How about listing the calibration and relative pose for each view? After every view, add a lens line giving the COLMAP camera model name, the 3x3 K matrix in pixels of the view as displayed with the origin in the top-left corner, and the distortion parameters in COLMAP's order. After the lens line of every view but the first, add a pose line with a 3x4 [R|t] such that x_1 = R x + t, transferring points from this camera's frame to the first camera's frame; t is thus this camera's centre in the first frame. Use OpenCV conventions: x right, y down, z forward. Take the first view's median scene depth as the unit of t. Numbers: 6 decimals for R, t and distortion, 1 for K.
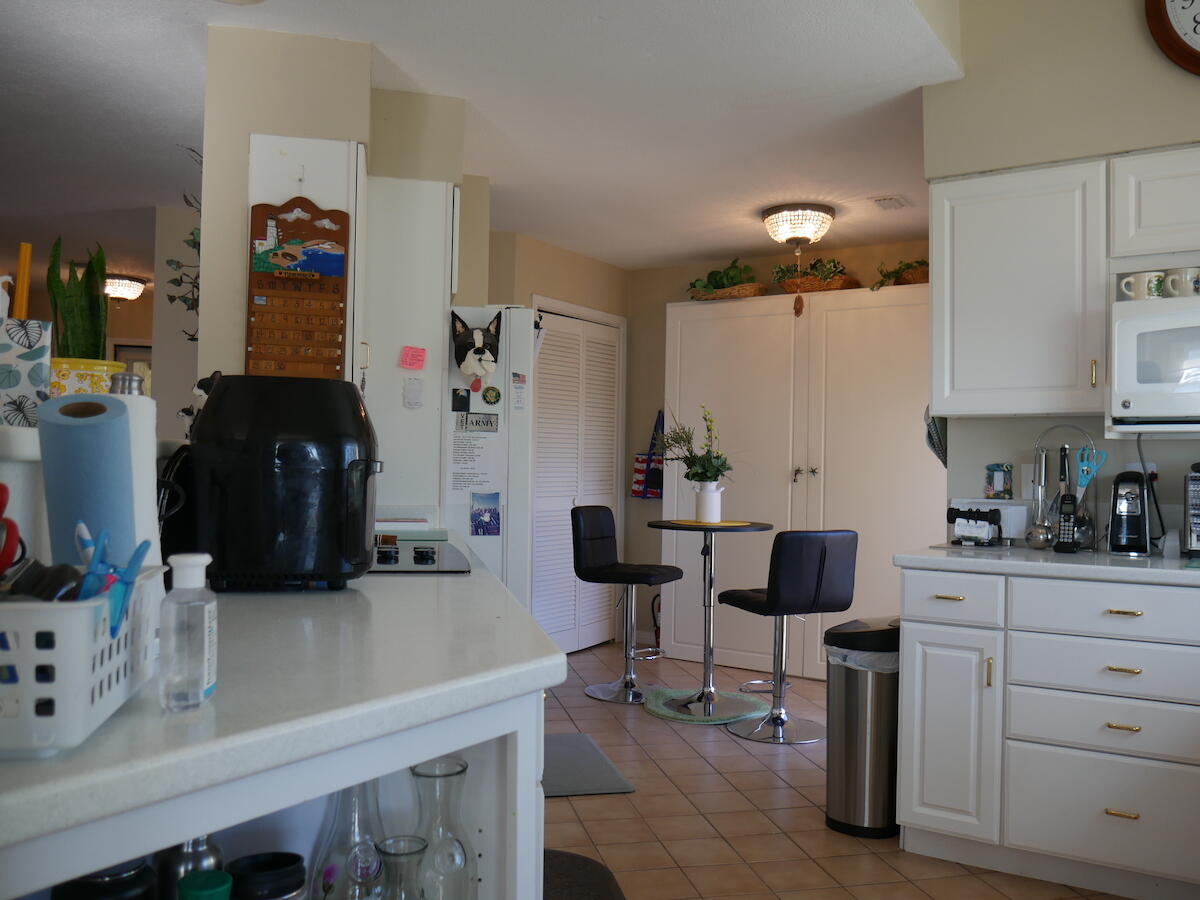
lens RADIAL K [[1004.3, 0, 599.7], [0, 1004.3, 453.0], [0, 0, 1]] dist [-0.017613, 0.000773]
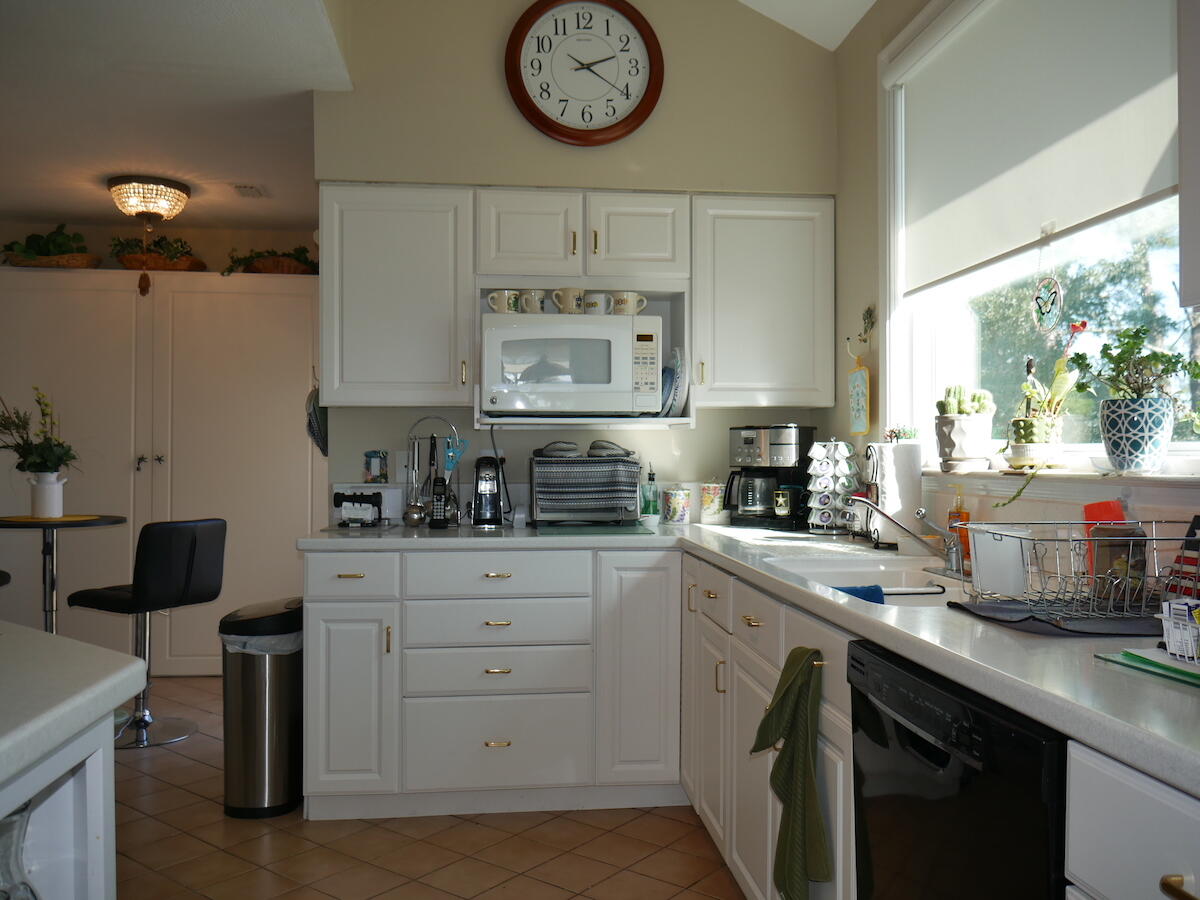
lens RADIAL K [[1004.3, 0, 604.4], [0, 1004.3, 449.8], [0, 0, 1]] dist [-0.017613, 0.000773]
pose [[0.775050, -0.005760, 0.631873, -0.104157], [-0.001254, 0.999942, 0.010654, -0.002426], [-0.631898, -0.009050, 0.774998, -0.006115]]
